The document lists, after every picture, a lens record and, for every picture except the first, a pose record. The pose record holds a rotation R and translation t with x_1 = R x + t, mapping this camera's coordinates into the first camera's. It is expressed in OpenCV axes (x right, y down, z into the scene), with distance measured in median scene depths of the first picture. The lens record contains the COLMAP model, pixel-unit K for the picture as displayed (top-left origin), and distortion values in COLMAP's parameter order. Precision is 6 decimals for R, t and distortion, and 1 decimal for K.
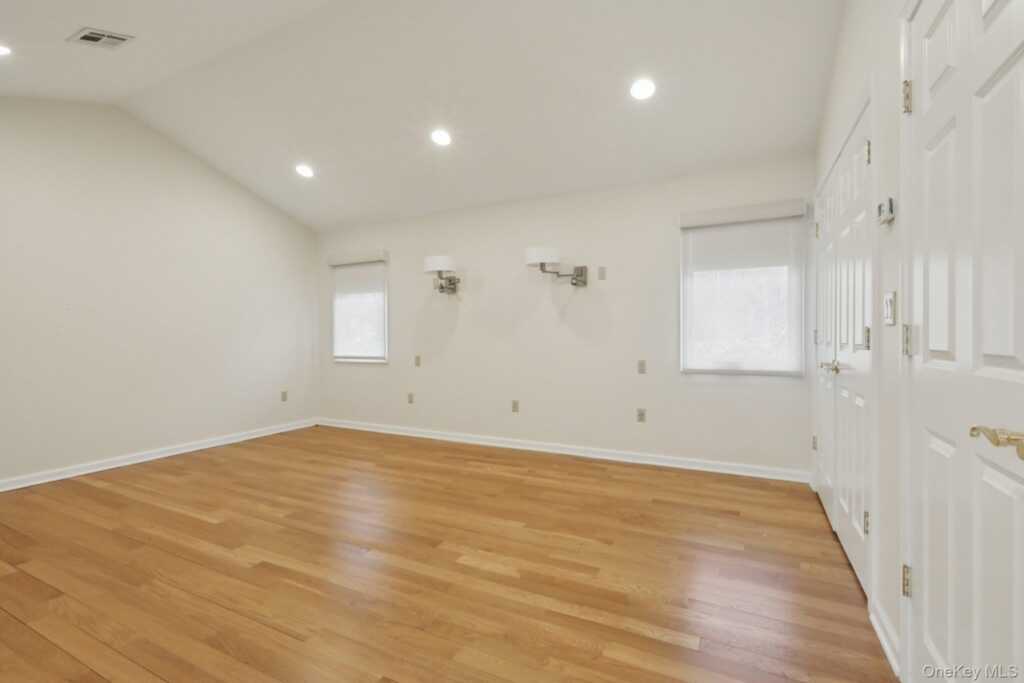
lens RADIAL K [[462.2, 0, 510.9], [0, 462.2, 320.2], [0, 0, 1]] dist [0.000179, 0.000481]
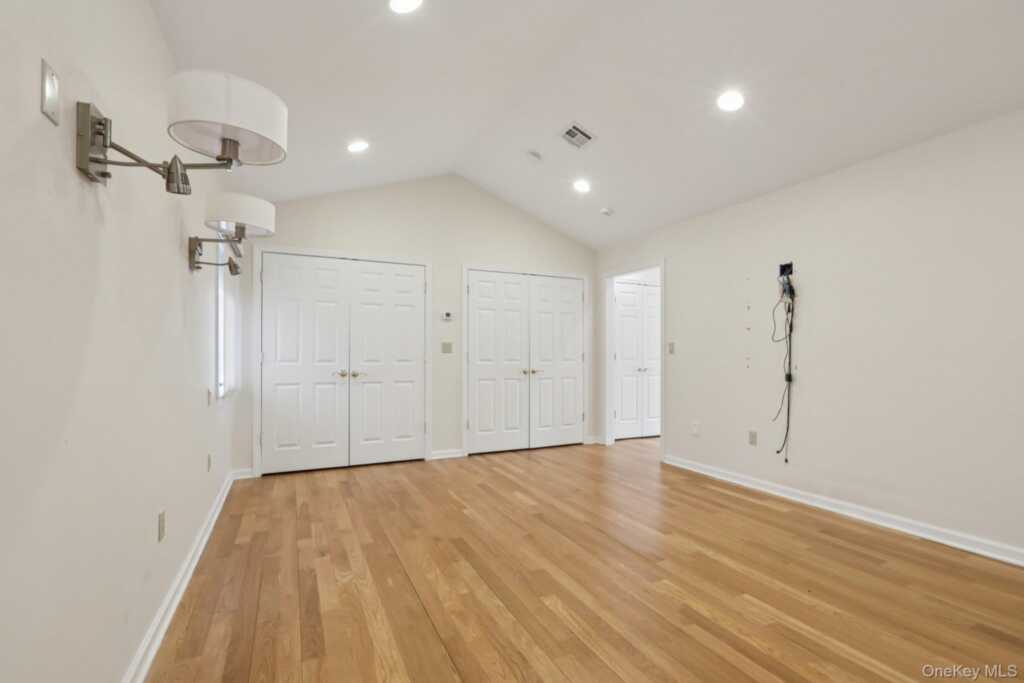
lens RADIAL K [[461.5, 0, 511.7], [0, 461.5, 360.9], [0, 0, 1]] dist [0.000328, 0.000150]
pose [[-0.795905, -0.000724, 0.605421, -0.777761], [-0.017593, 0.999605, -0.021933, 0.069444], [-0.605165, -0.028108, -0.795603, 1.826341]]
